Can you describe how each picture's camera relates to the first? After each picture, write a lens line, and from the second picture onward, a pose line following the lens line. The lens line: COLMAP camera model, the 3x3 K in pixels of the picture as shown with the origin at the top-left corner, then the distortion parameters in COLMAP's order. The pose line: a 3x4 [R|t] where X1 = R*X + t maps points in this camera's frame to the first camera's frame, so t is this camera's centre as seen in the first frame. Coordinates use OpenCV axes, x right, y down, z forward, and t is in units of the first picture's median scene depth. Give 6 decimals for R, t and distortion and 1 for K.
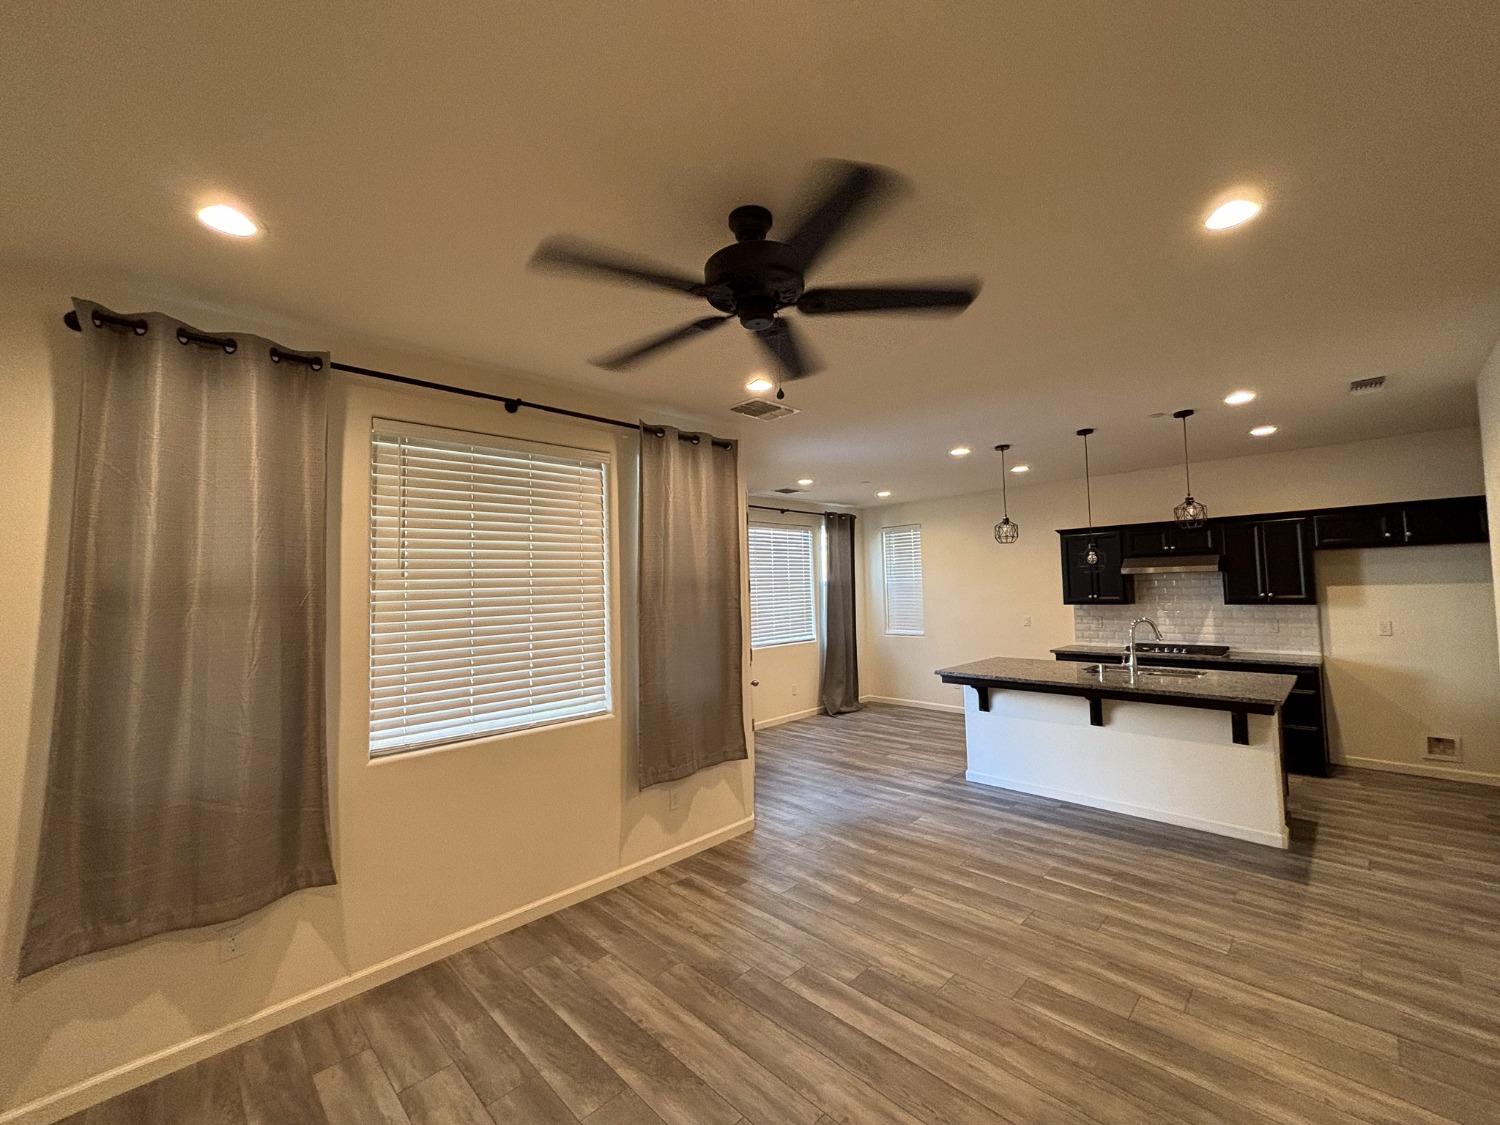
lens RADIAL K [[603.7, 0, 747.9], [0, 603.7, 556.1], [0, 0, 1]] dist [-0.000128, -0.000671]
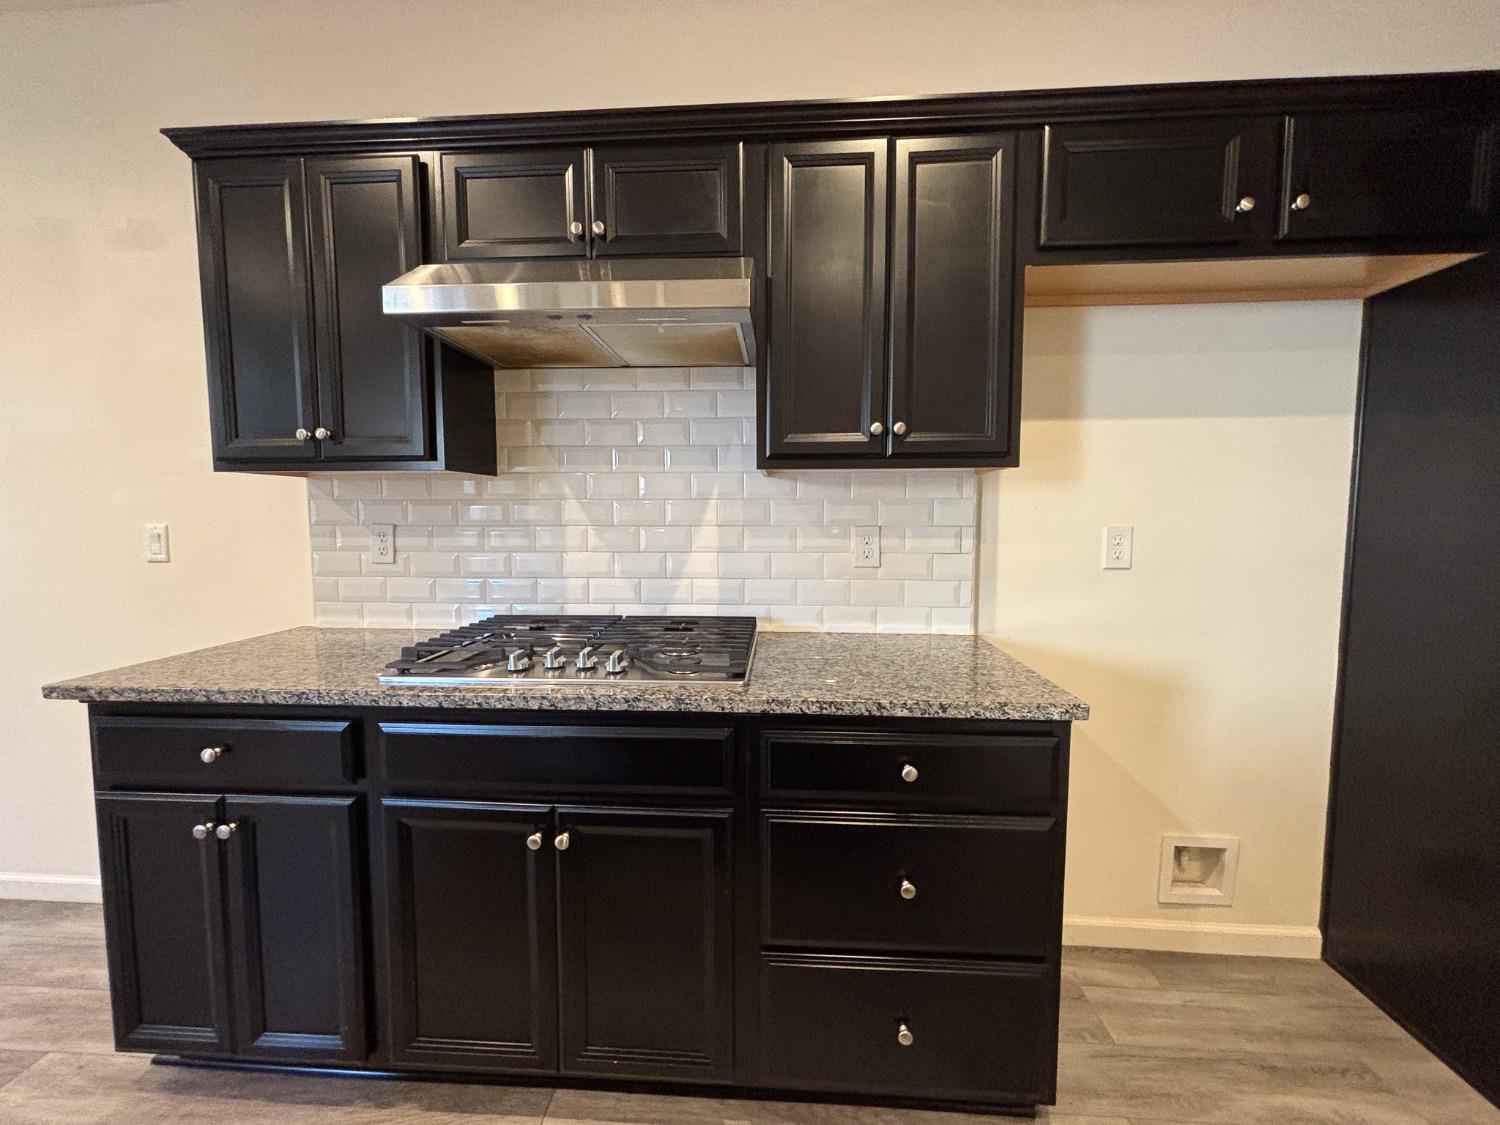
lens RADIAL K [[603.7, 0, 751.6], [0, 603.7, 558.4], [0, 0, 1]] dist [-0.000128, -0.000671]
pose [[0.746513, -0.031072, 0.664645, 0.910636], [-0.052965, 0.992964, 0.105909, 0.135829], [-0.663260, -0.114265, 0.739615, 1.193100]]
